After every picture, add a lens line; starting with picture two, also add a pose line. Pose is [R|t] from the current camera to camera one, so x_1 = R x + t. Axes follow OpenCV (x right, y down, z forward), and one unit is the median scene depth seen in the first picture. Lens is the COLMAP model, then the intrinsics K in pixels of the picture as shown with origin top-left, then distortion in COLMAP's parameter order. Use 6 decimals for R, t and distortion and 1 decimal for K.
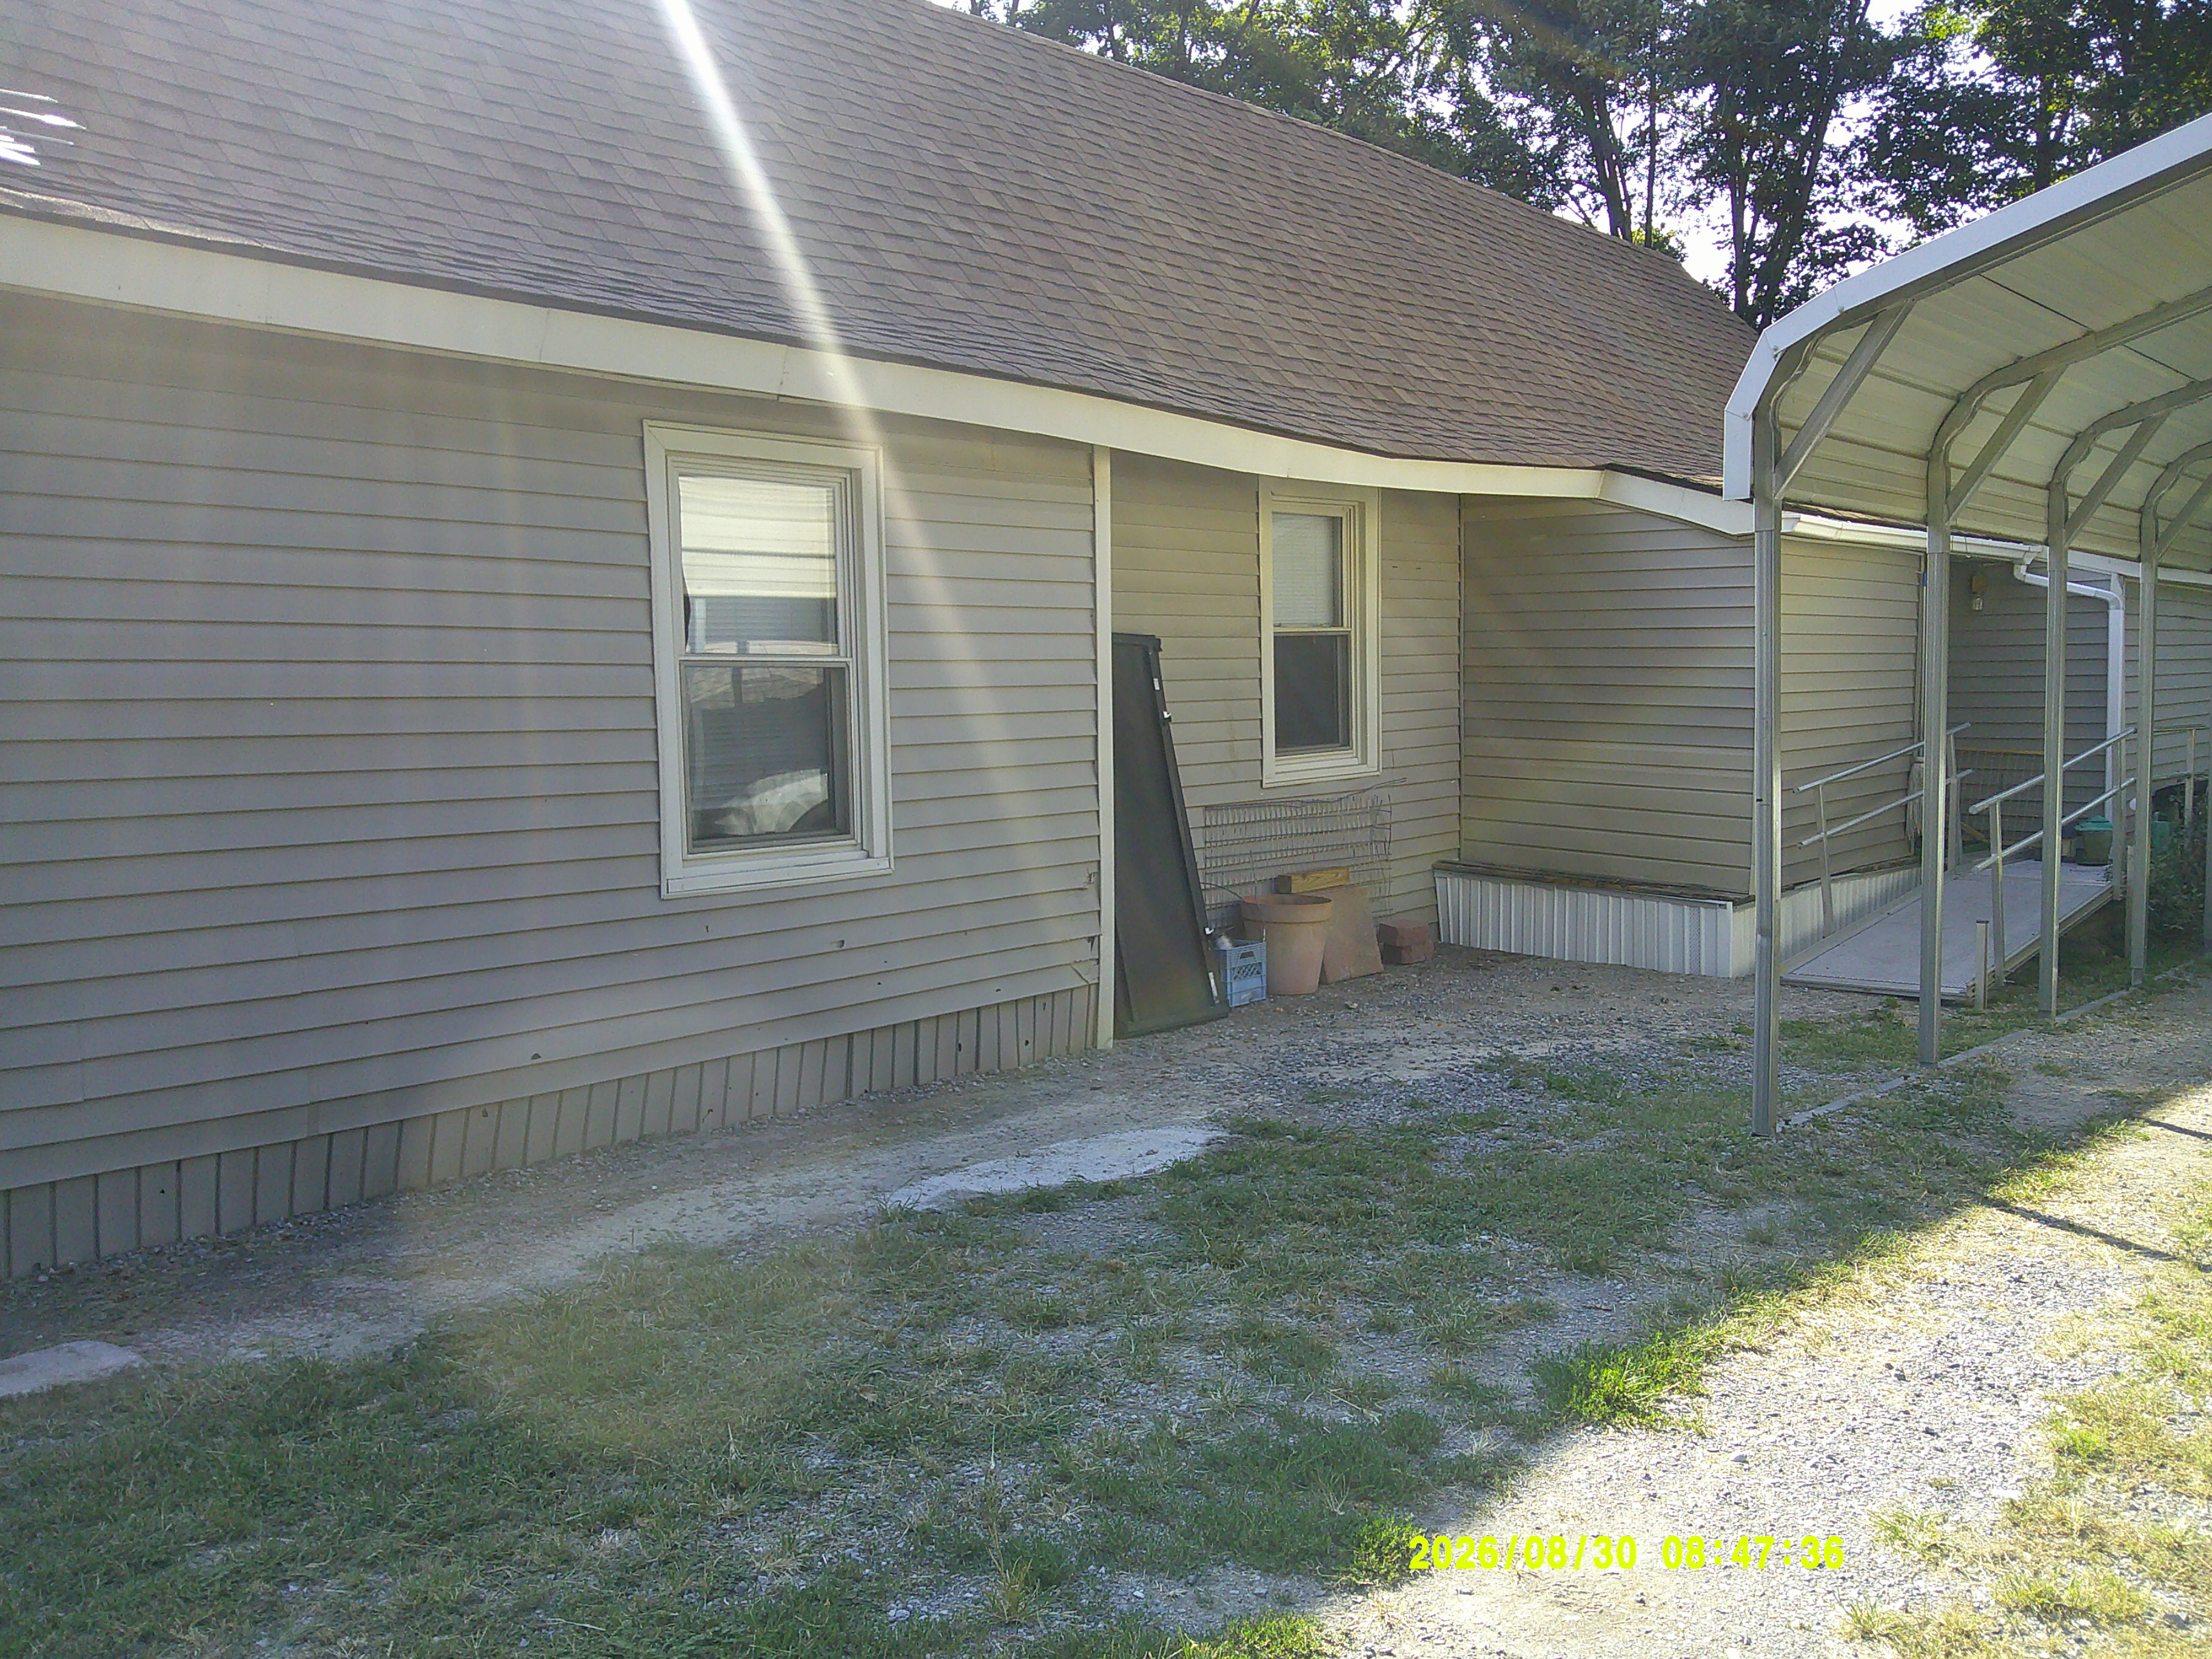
lens RADIAL K [[1779.3, 0, 1187.2], [0, 1779.3, 840.0], [0, 0, 1]] dist [0.097324, -0.225819]
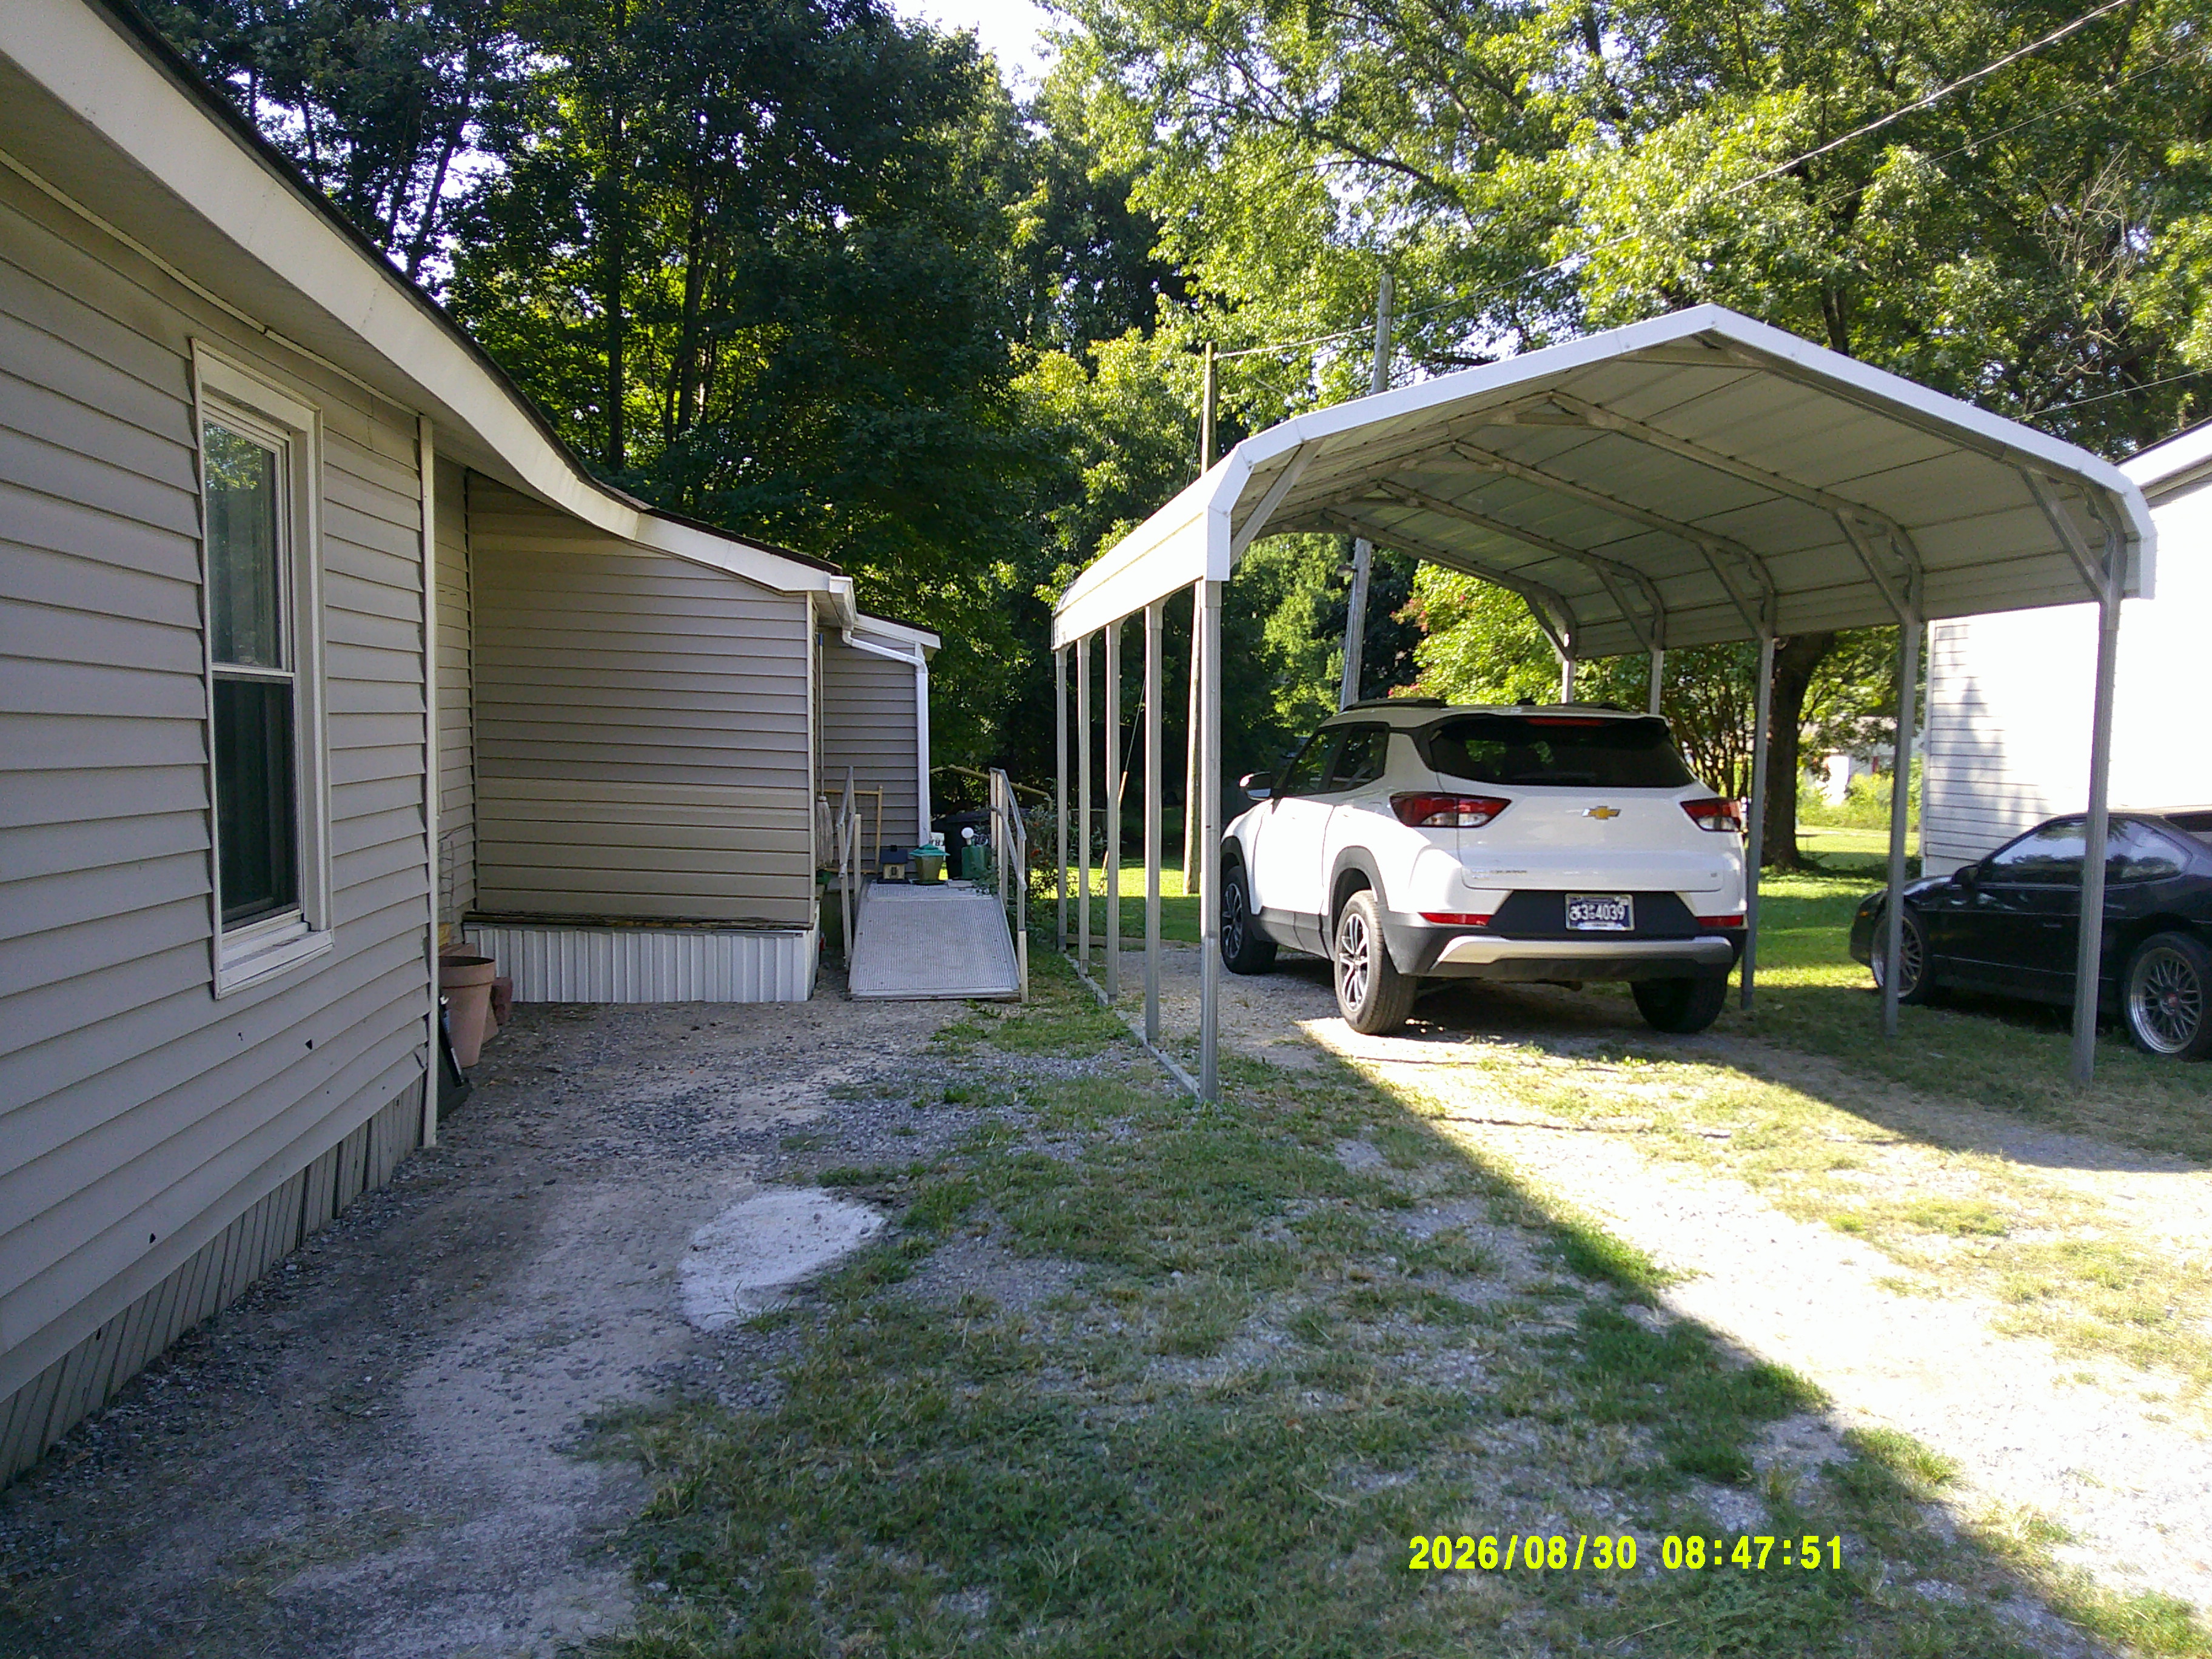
lens RADIAL K [[1784.7, 0, 1109.8], [0, 1784.7, 856.6], [0, 0, 1]] dist [0.081876, -0.172191]
pose [[0.648424, -0.035543, 0.760449, -0.670517], [0.047409, 0.998856, 0.006261, -0.013590], [-0.759802, 0.031992, 0.649367, 0.279735]]
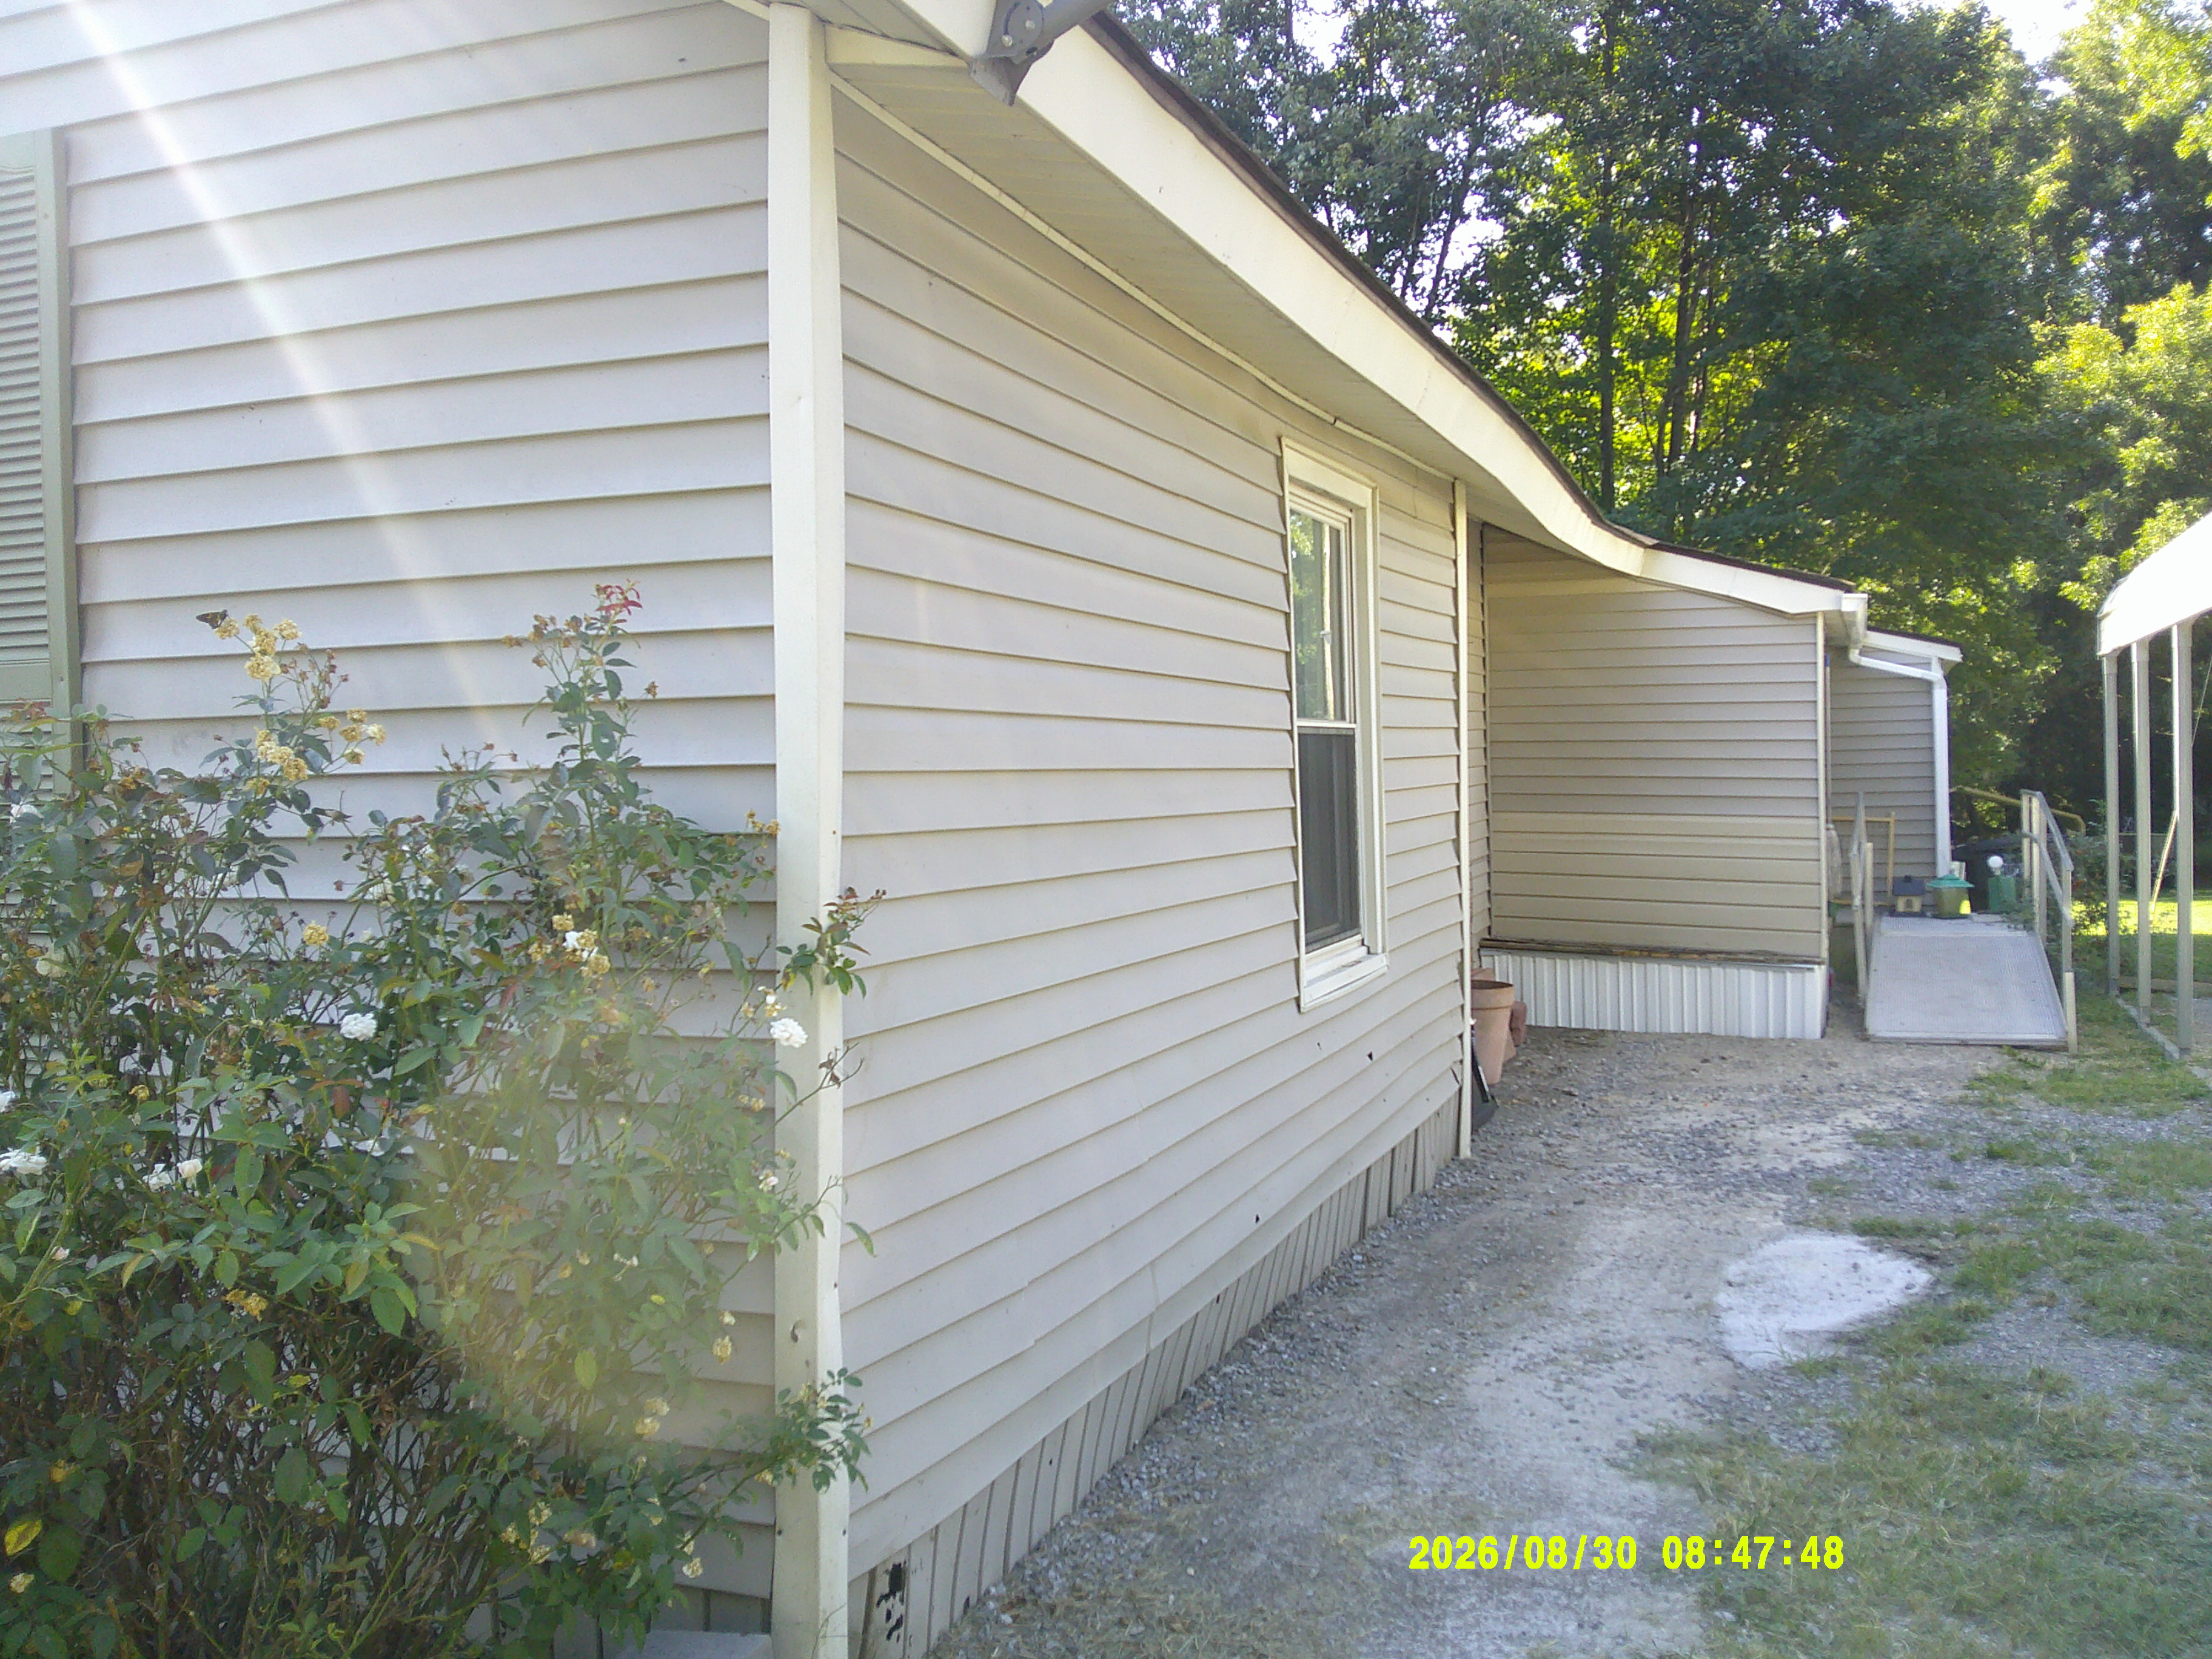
lens RADIAL K [[1785.1, 0, 1167.7], [0, 1785.1, 826.8], [0, 0, 1]] dist [0.077872, -0.141876]
pose [[0.934422, -0.020701, 0.355566, -0.705173], [0.040668, 0.997982, -0.048773, -0.016557], [-0.353839, 0.060035, 0.933378, 0.276371]]
